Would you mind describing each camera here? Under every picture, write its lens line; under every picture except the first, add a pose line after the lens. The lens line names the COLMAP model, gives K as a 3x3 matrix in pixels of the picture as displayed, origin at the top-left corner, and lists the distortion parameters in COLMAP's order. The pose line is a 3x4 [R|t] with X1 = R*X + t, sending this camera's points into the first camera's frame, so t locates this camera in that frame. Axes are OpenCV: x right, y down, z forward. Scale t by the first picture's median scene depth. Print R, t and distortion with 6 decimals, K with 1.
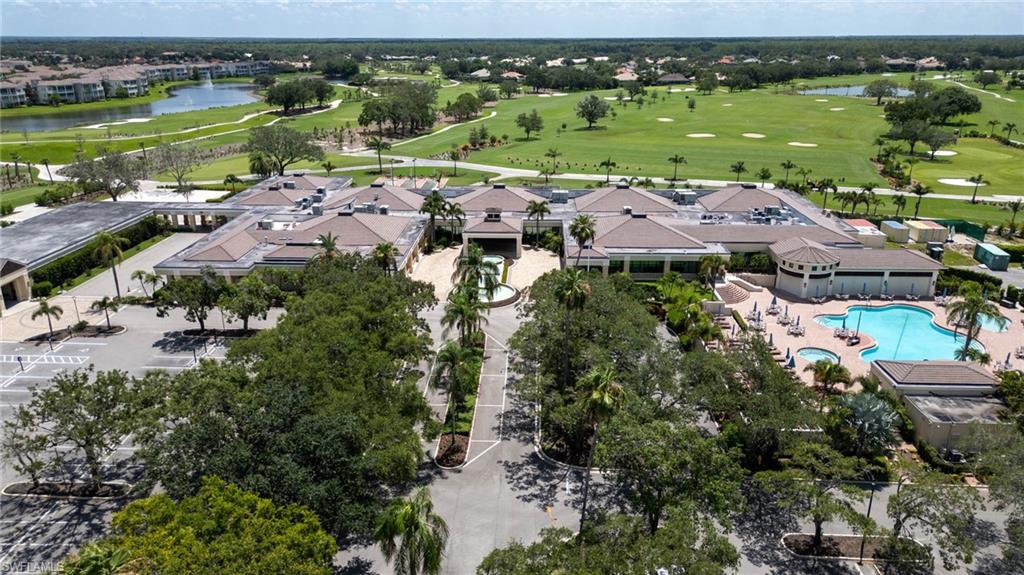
lens RADIAL K [[720.8, 0, 512.0], [0, 720.8, 287.5], [0, 0, 1]] dist [0.058428, -0.059814]
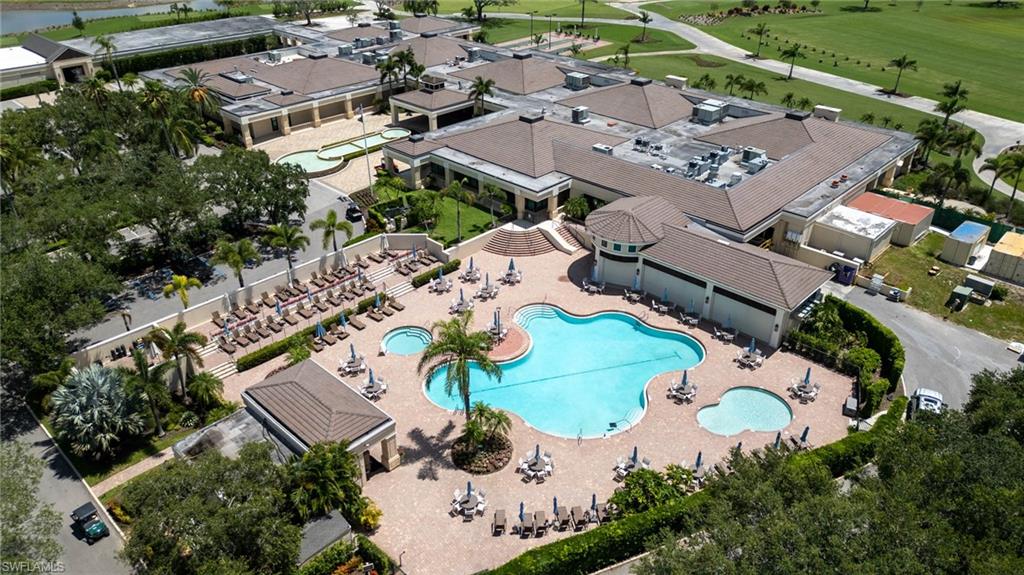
lens RADIAL K [[721.4, 0, 518.2], [0, 721.4, 292.0], [0, 0, 1]] dist [0.073526, -0.089156]
pose [[0.745864, 0.340566, -0.572452, 0.265986], [-0.219375, 0.937060, 0.271650, -0.052467], [0.628937, -0.077032, 0.773631, 0.145918]]
